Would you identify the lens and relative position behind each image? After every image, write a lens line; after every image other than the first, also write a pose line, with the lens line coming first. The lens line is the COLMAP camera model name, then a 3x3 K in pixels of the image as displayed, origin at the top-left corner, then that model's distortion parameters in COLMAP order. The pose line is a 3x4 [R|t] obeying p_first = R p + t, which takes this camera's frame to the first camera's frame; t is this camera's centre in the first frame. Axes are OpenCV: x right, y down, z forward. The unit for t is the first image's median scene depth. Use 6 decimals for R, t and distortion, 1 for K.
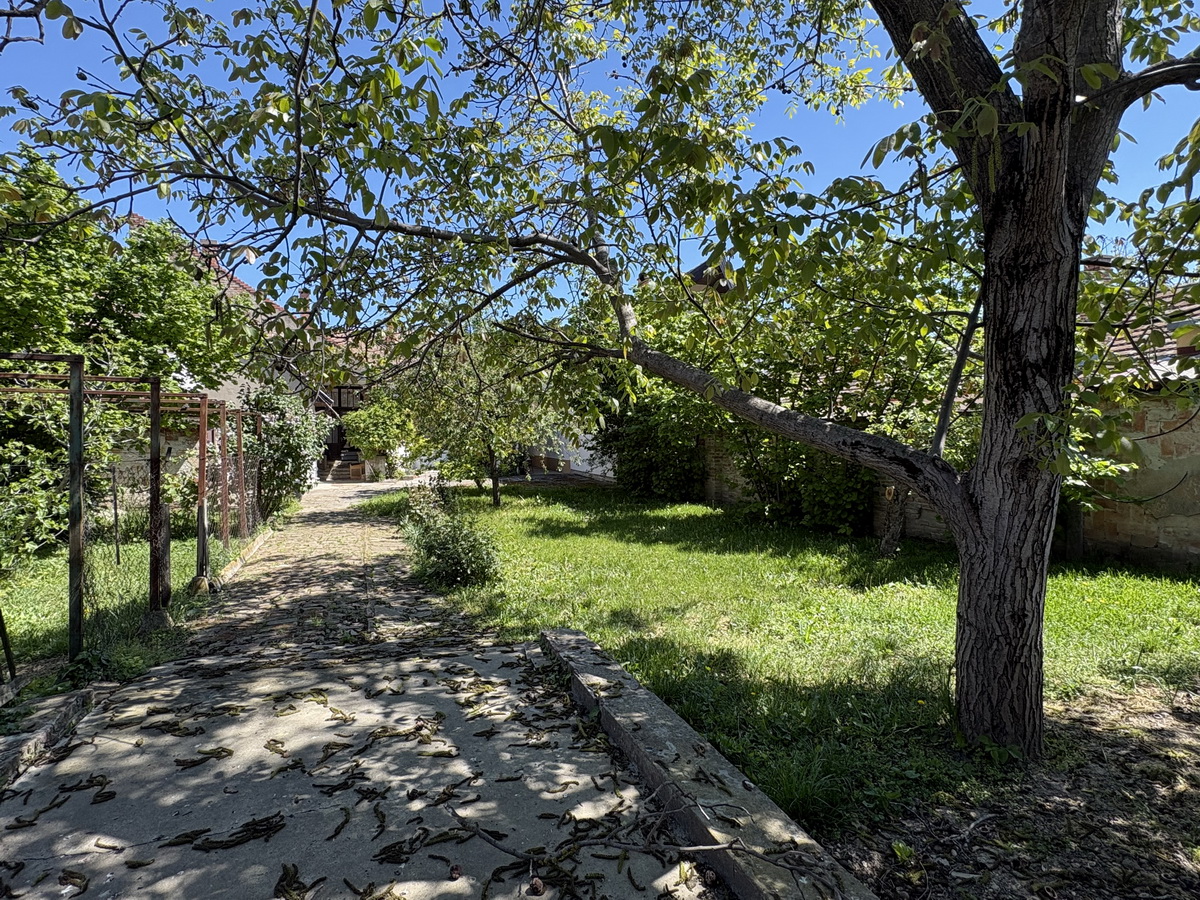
lens RADIAL K [[621.0, 0, 600.0], [0, 621.0, 450.0], [0, 0, 1]] dist [-0.000721, -0.000389]
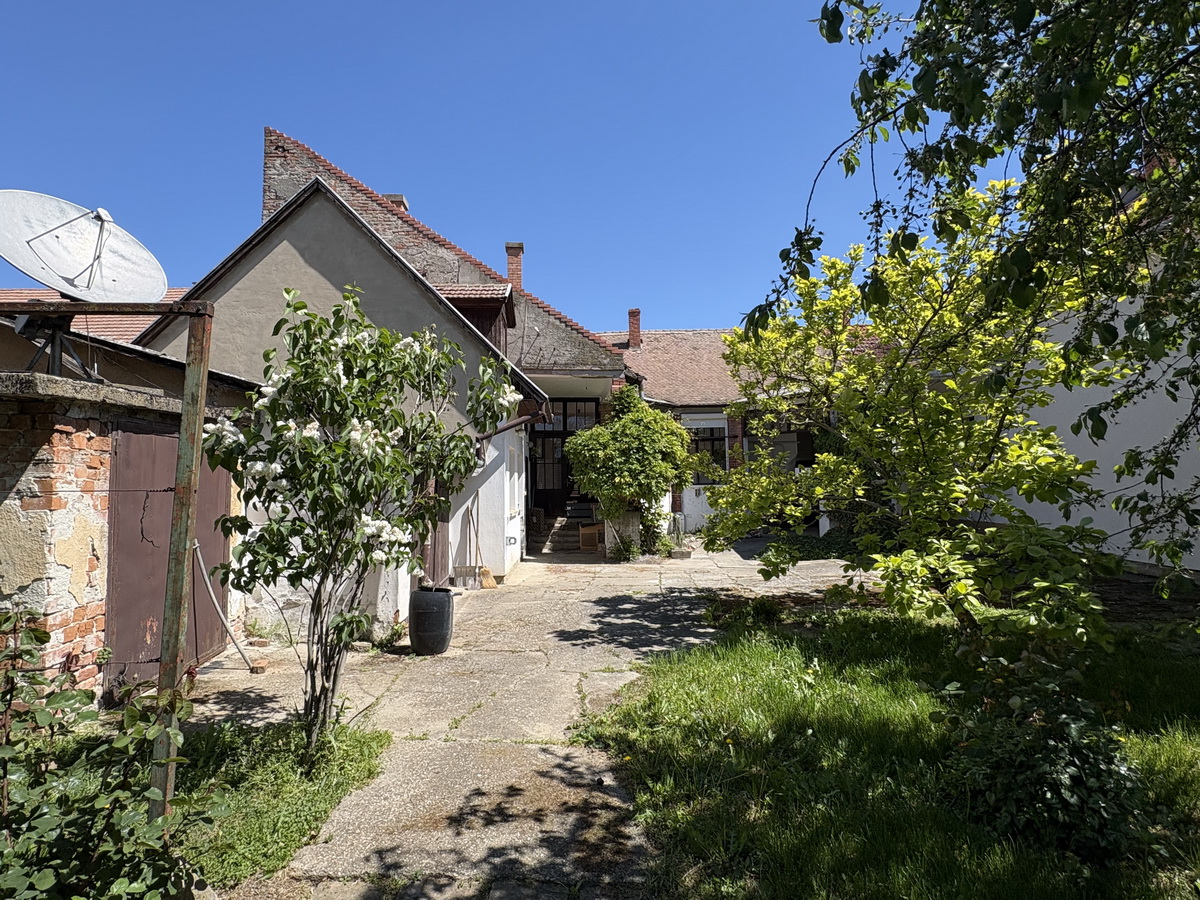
lens RADIAL K [[621.0, 0, 600.0], [0, 621.0, 450.0], [0, 0, 1]] dist [-0.000721, -0.000389]
pose [[0.940374, -0.021096, -0.339486, -0.309133], [-0.007586, 0.996526, -0.082940, 0.001736], [0.340056, 0.080570, 0.936947, 0.759981]]
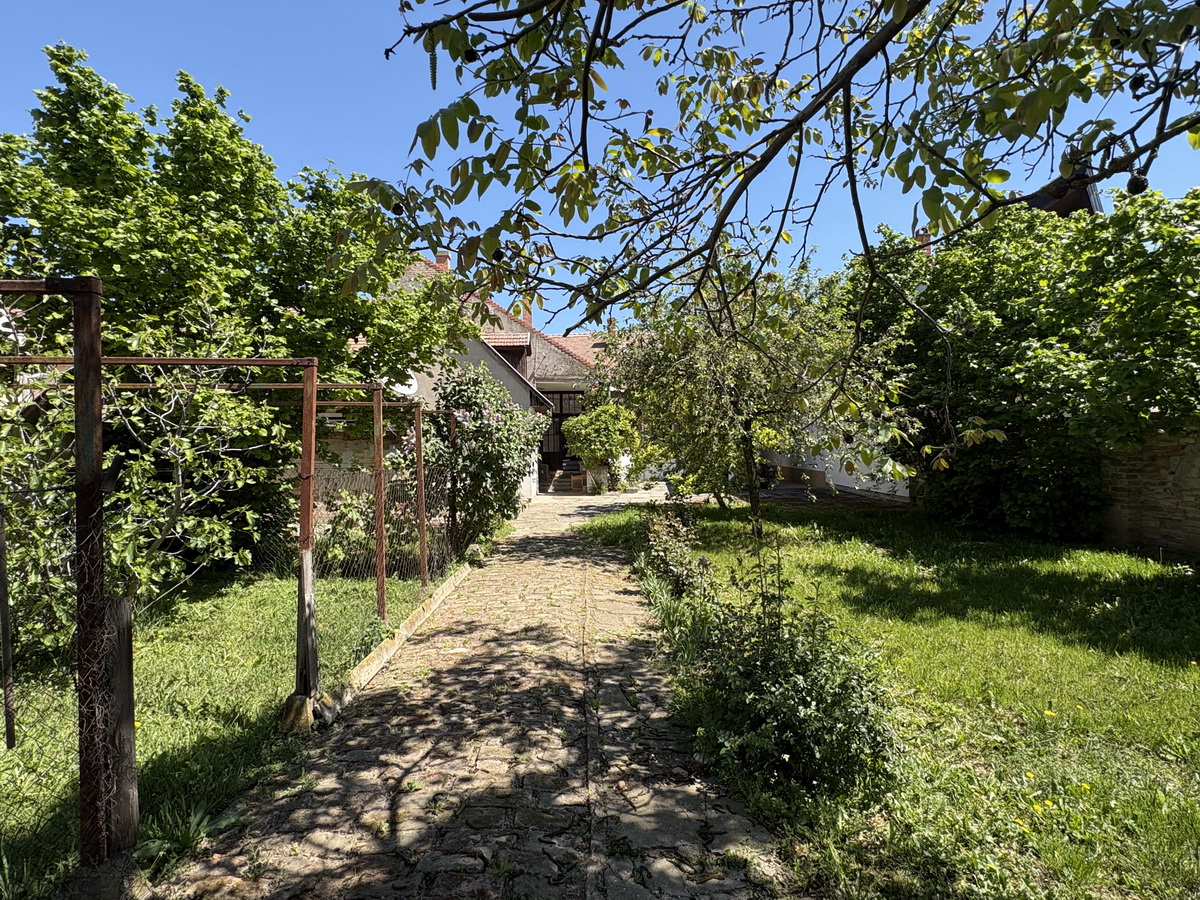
lens RADIAL K [[621.0, 0, 600.0], [0, 621.0, 450.0], [0, 0, 1]] dist [-0.000721, -0.000389]
pose [[0.942457, -0.006936, -0.334255, -0.088922], [0.002394, 0.999899, -0.013996, -0.001025], [0.334319, 0.012391, 0.942379, 0.238623]]
